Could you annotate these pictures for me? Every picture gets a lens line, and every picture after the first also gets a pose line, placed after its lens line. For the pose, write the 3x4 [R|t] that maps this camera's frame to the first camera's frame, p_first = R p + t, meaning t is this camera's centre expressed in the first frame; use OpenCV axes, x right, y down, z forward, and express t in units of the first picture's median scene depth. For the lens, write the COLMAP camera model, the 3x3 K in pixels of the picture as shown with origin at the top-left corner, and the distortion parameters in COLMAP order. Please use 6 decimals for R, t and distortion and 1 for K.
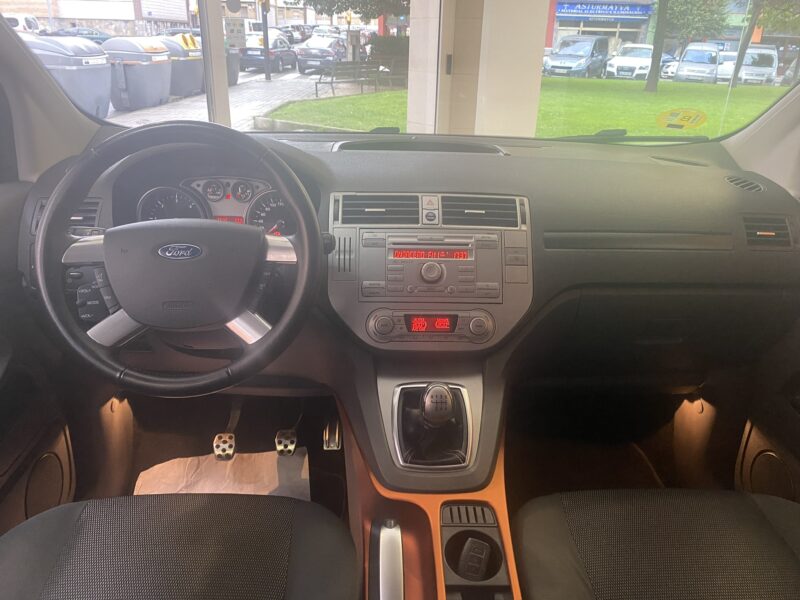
lens RADIAL K [[615.4, 0, 400.0], [0, 615.4, 300.0], [0, 0, 1]] dist [-0.007966, -0.009646]
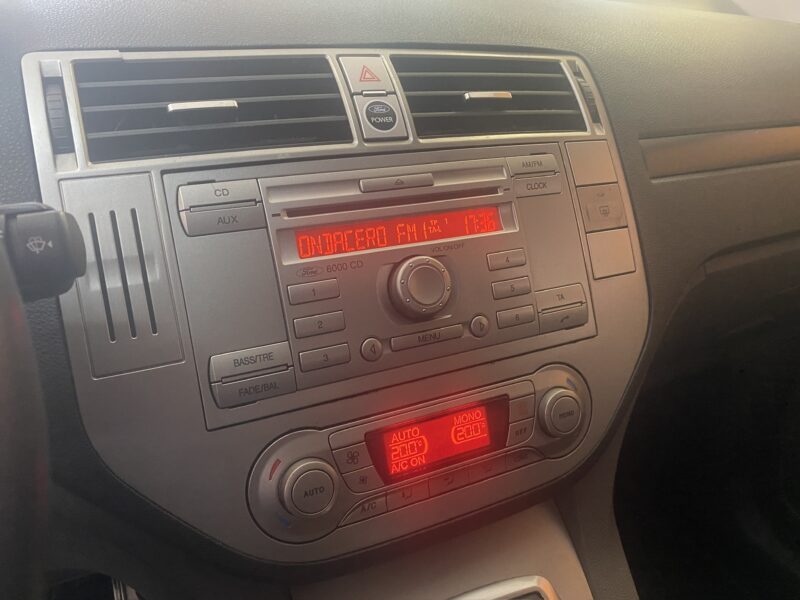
lens RADIAL K [[615.4, 0, 400.0], [0, 615.4, 300.0], [0, 0, 1]] dist [-0.007966, -0.009646]
pose [[0.916391, -0.171220, 0.361816, -0.077116], [0.134979, 0.983138, 0.123374, -0.078489], [-0.376839, -0.064221, 0.924050, 0.690106]]
